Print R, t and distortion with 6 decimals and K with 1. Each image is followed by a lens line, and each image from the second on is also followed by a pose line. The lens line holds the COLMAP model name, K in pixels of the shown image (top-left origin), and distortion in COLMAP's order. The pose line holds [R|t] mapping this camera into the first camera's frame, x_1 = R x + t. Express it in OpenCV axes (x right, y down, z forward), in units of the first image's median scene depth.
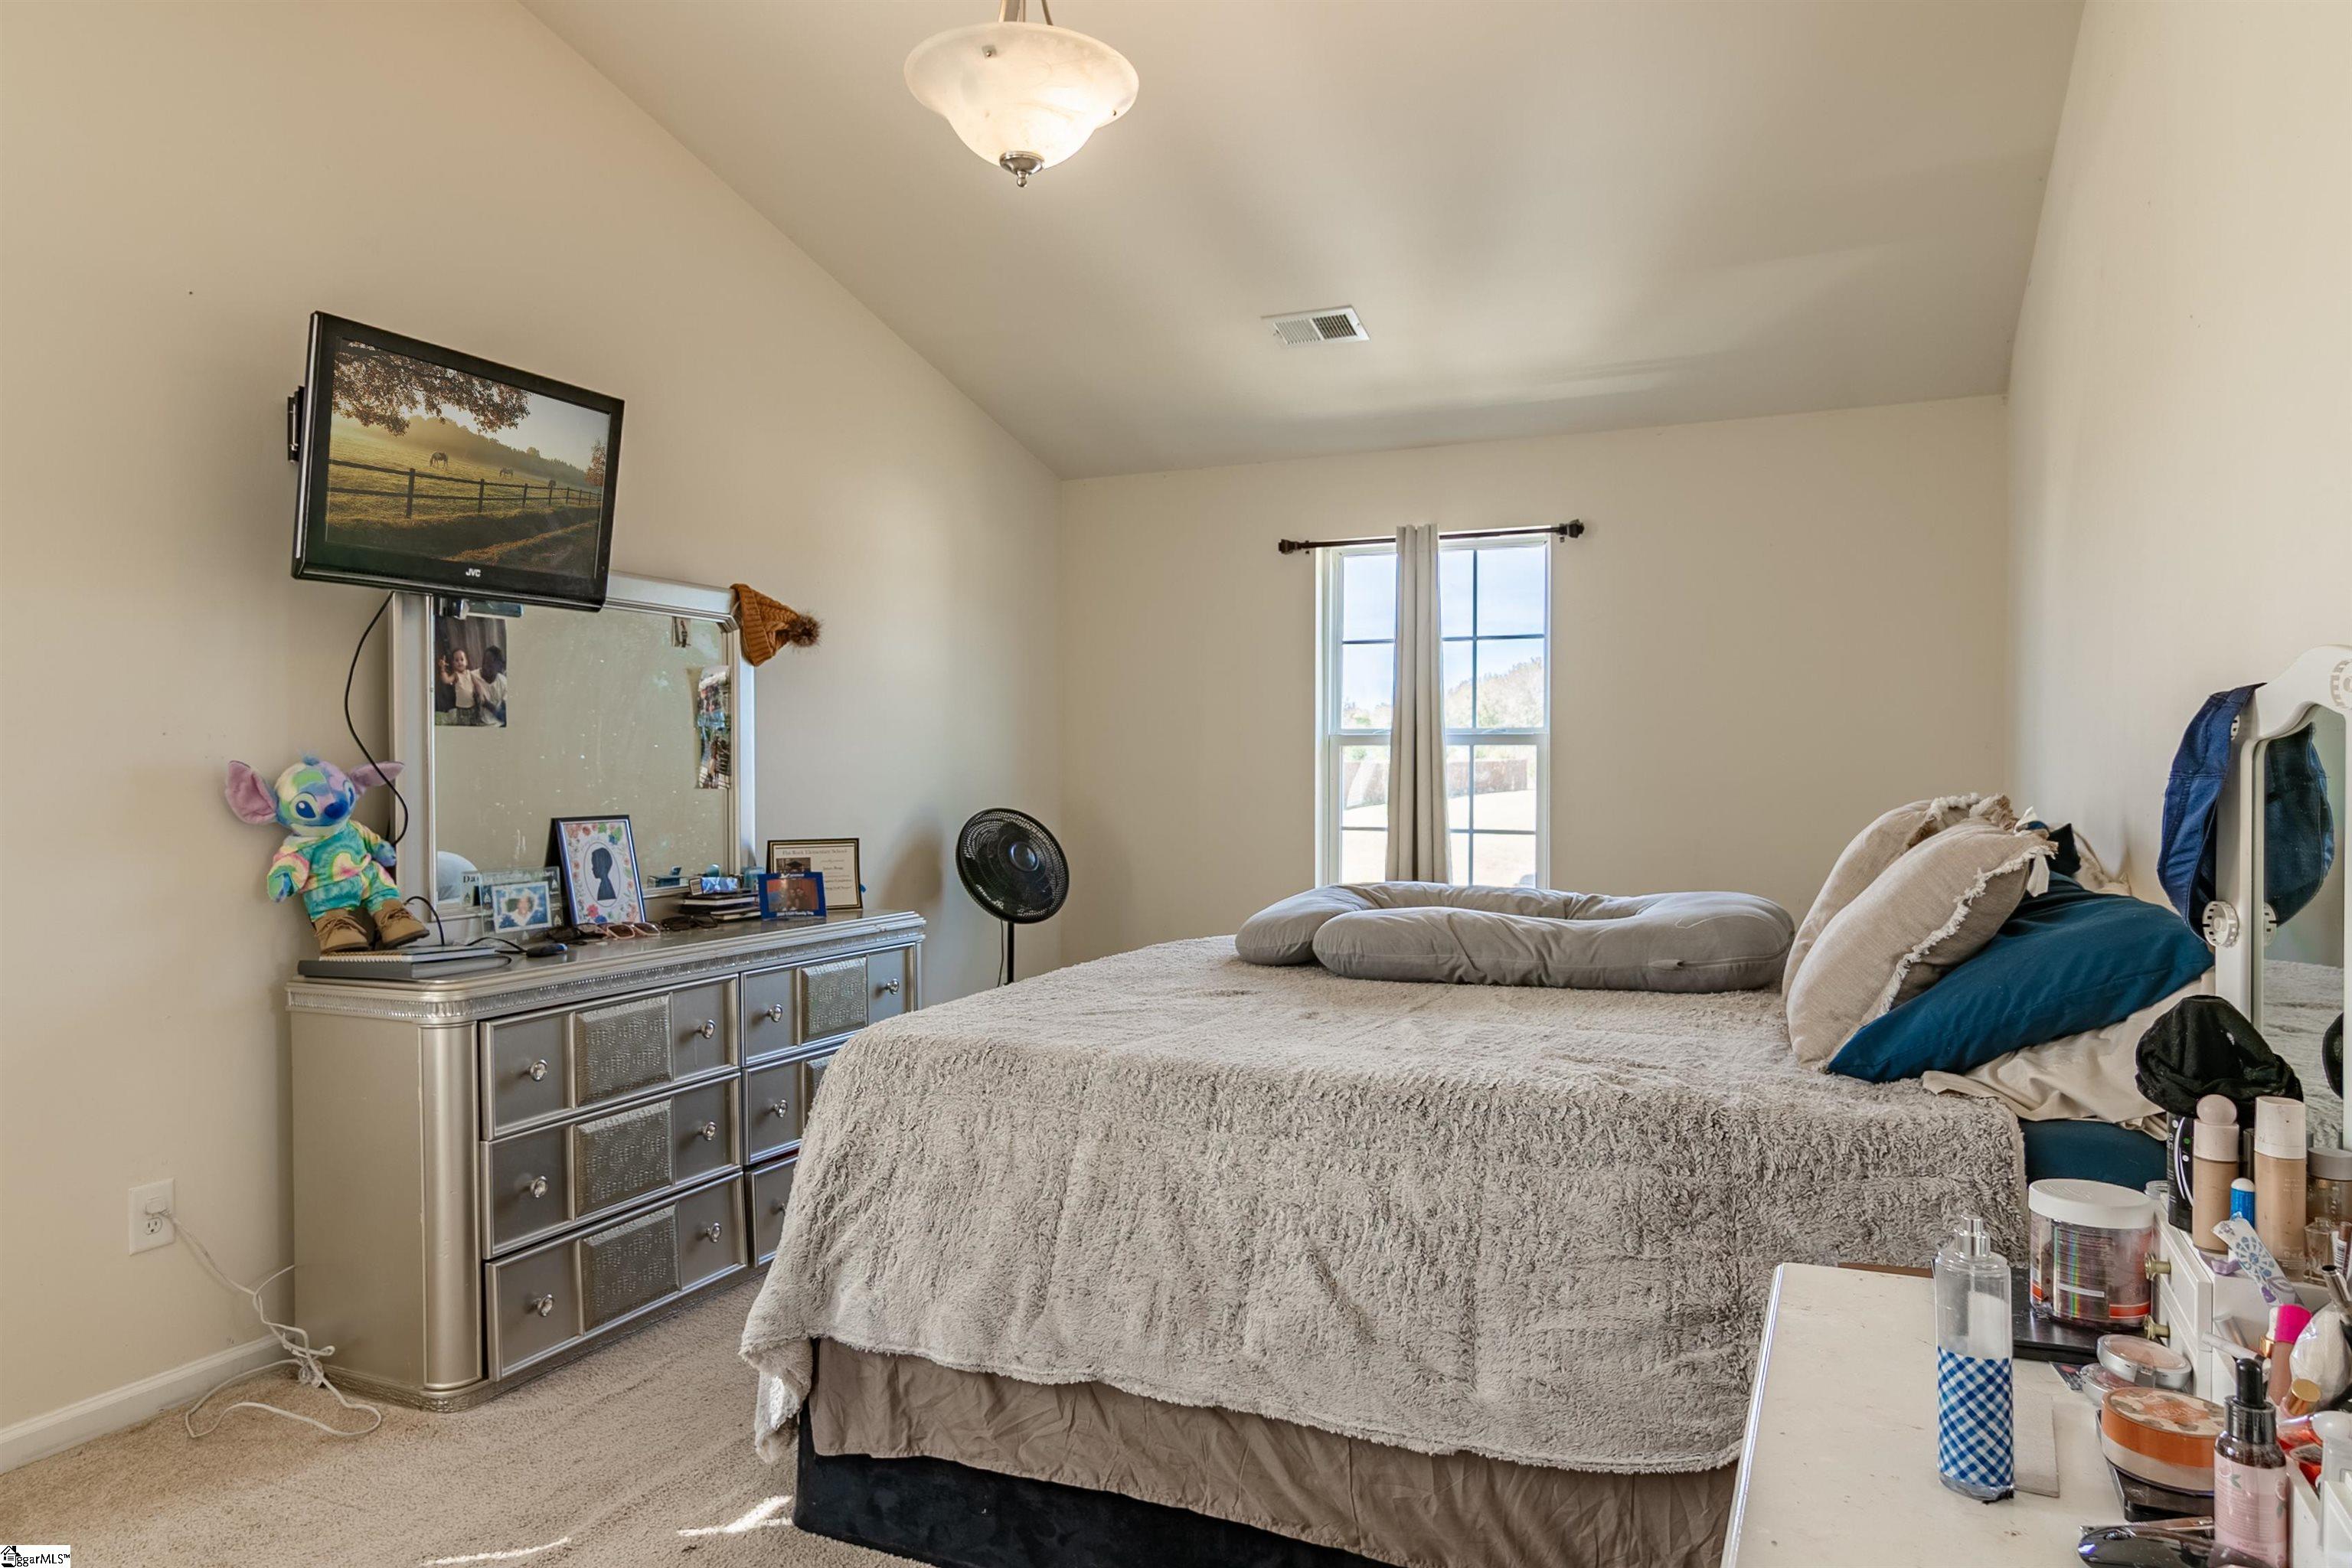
lens RADIAL K [[1450.4, 0, 1186.5], [0, 1450.4, 791.1], [0, 0, 1]] dist [-0.002824, 0.008369]
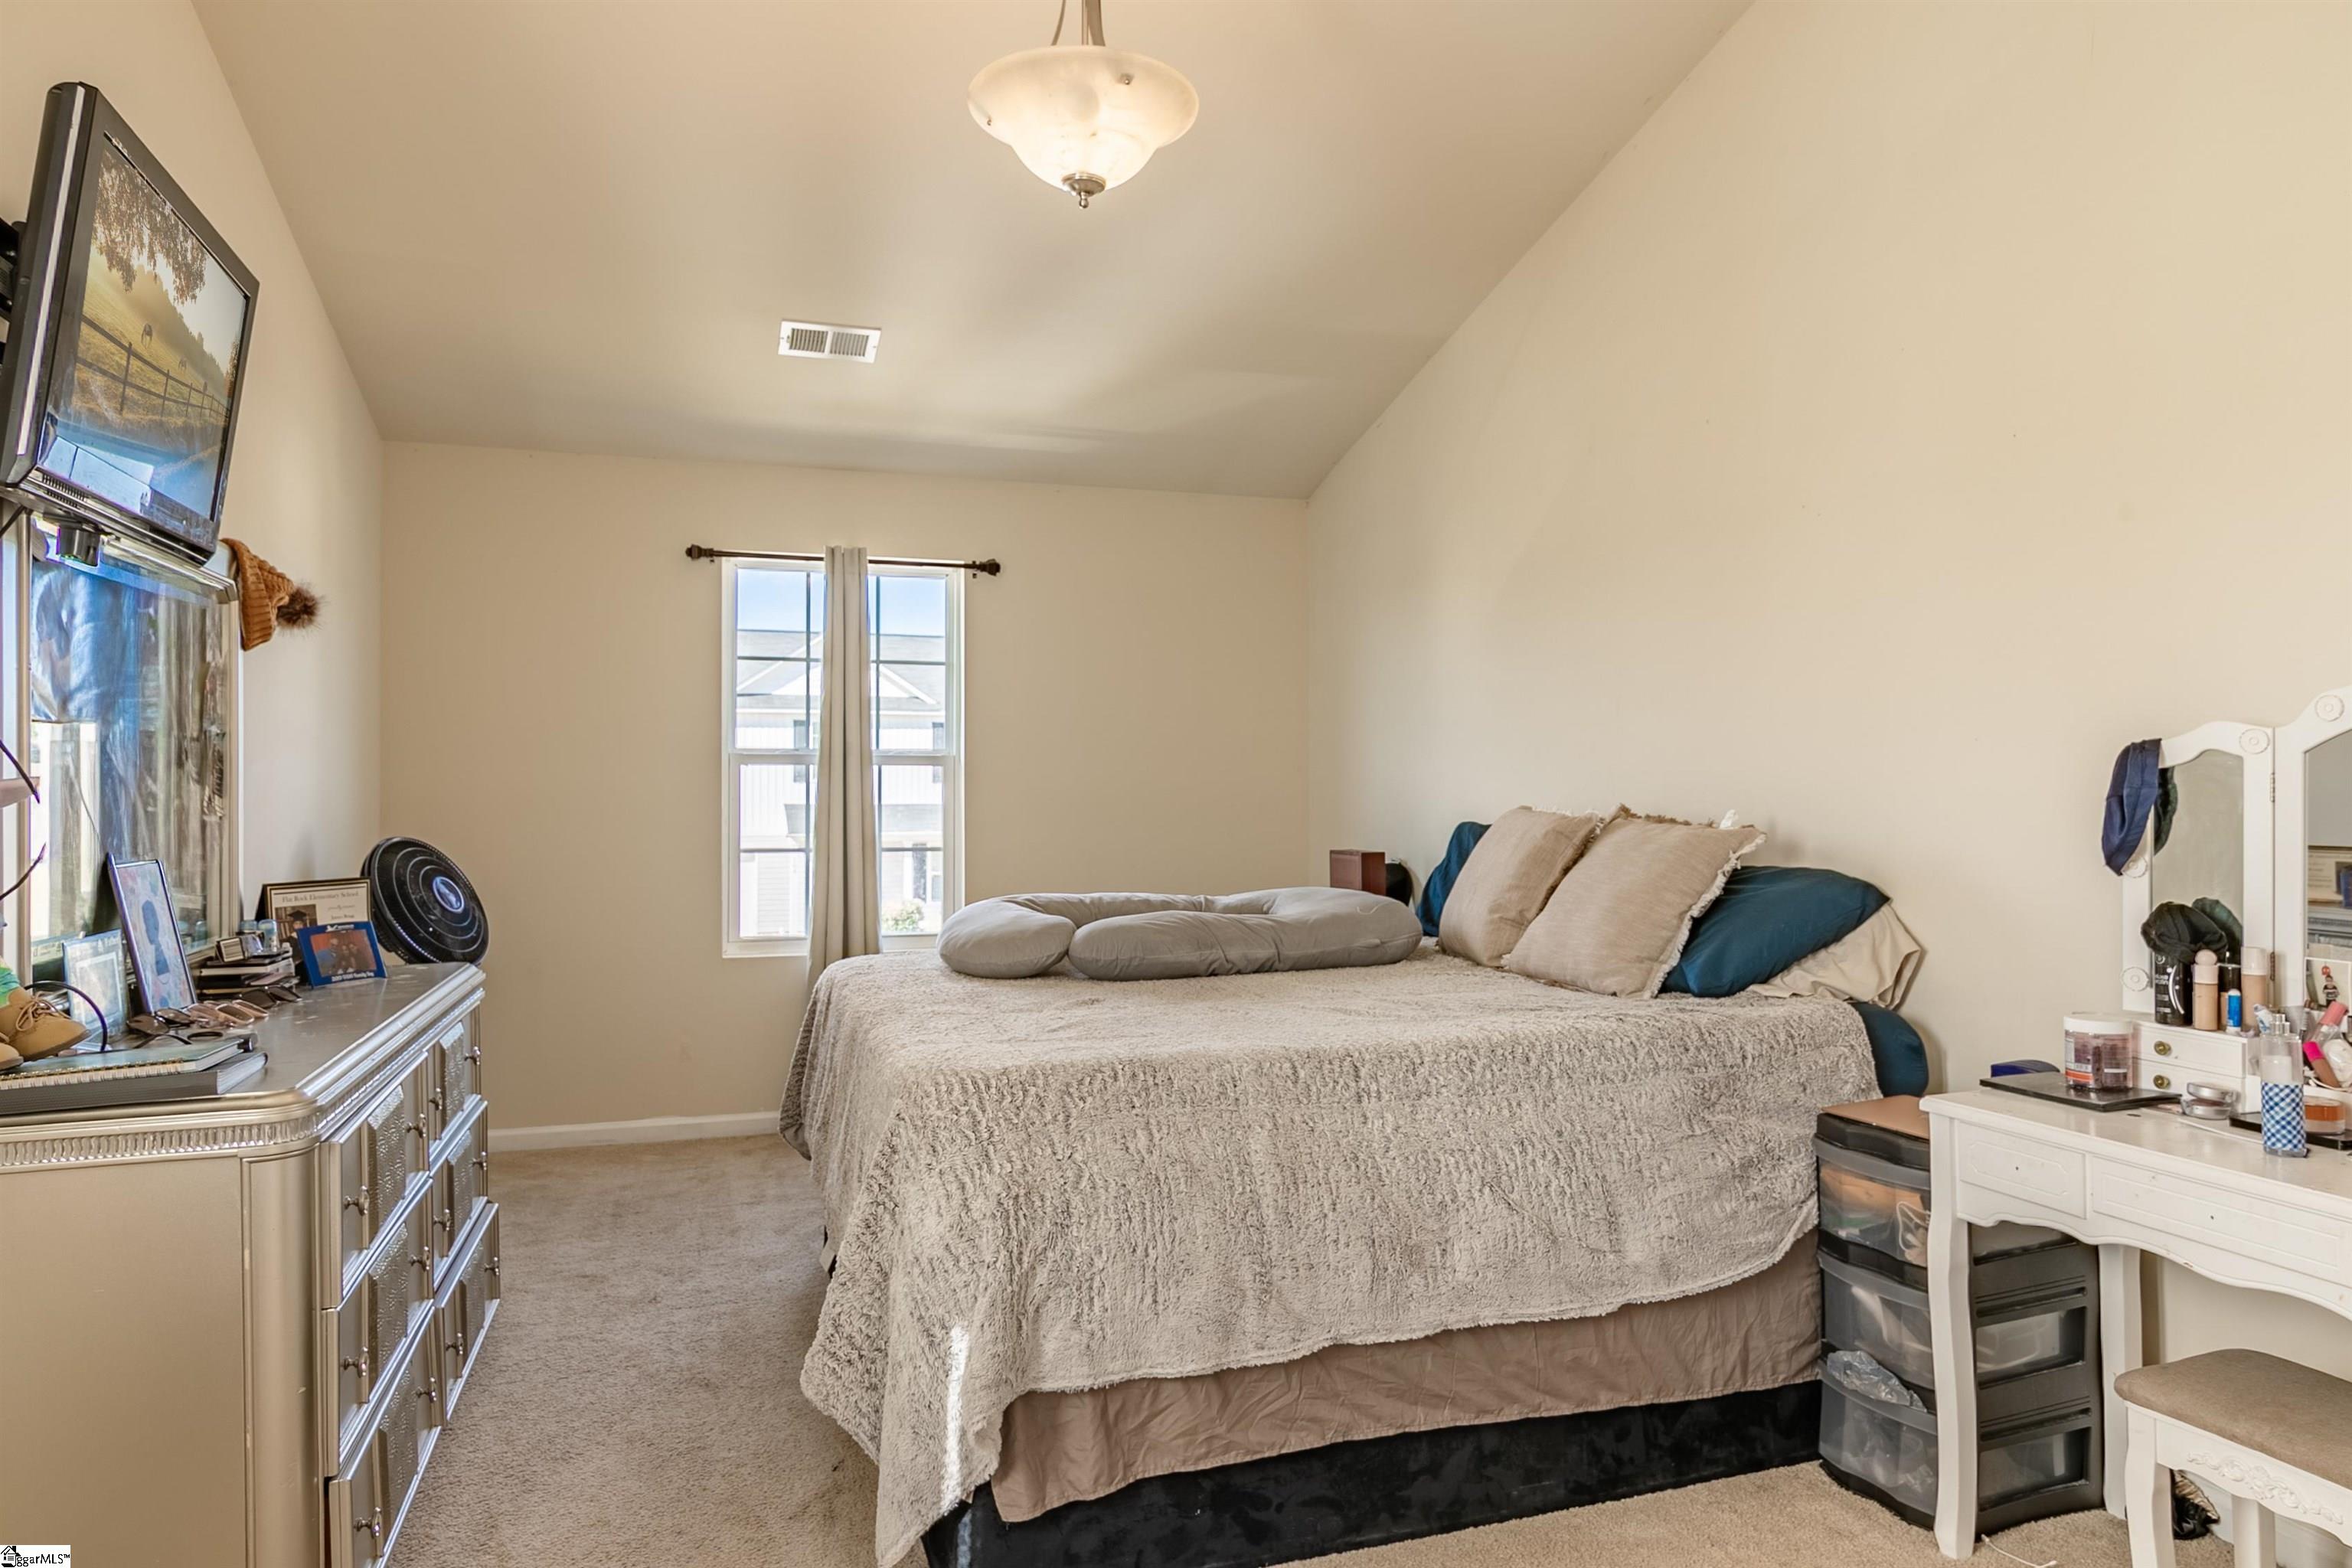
lens RADIAL K [[1450.4, 0, 1186.5], [0, 1450.4, 791.1], [0, 0, 1]] dist [-0.002824, 0.008369]
pose [[0.746894, -0.002304, 0.664940, -0.814016], [0.013034, 0.999853, -0.011175, 0.000571], [-0.664816, 0.017013, 0.746814, 0.231761]]
